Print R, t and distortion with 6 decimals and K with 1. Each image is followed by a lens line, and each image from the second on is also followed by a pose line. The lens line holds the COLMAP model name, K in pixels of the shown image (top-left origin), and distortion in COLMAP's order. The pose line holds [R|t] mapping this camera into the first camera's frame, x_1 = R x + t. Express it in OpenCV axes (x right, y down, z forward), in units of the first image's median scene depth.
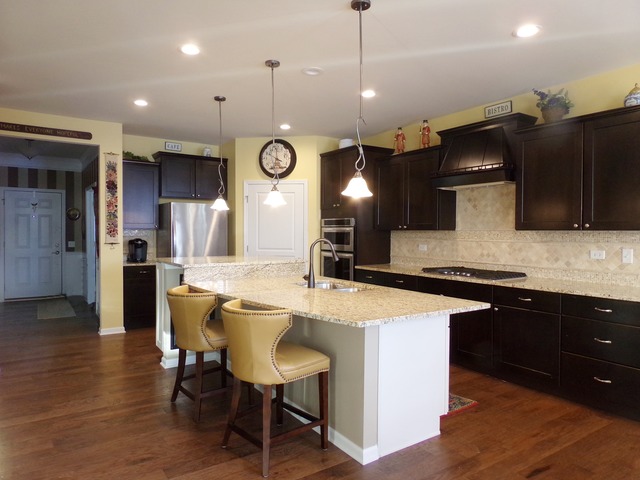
lens RADIAL K [[436.1, 0, 319.9], [0, 436.1, 240.6], [0, 0, 1]] dist [0.025608, -0.037782]
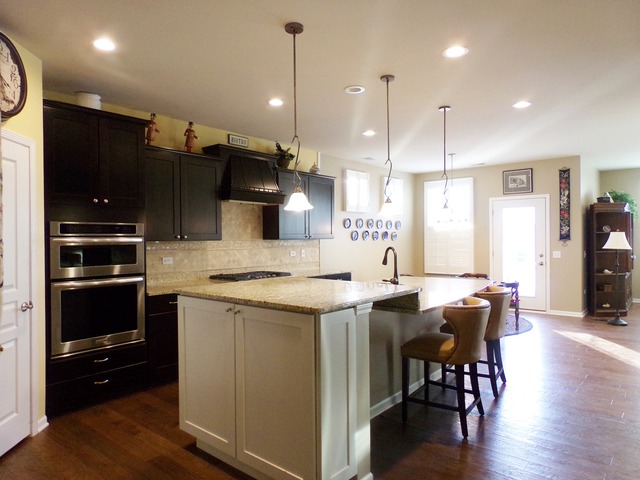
lens RADIAL K [[436.1, 0, 319.4], [0, 436.1, 237.1], [0, 0, 1]] dist [0.025608, -0.037782]
pose [[-0.291643, -0.002826, 0.956523, -0.808062], [0.023878, 0.999663, 0.010234, -0.038147], [-0.956229, 0.025824, -0.291477, 1.129265]]
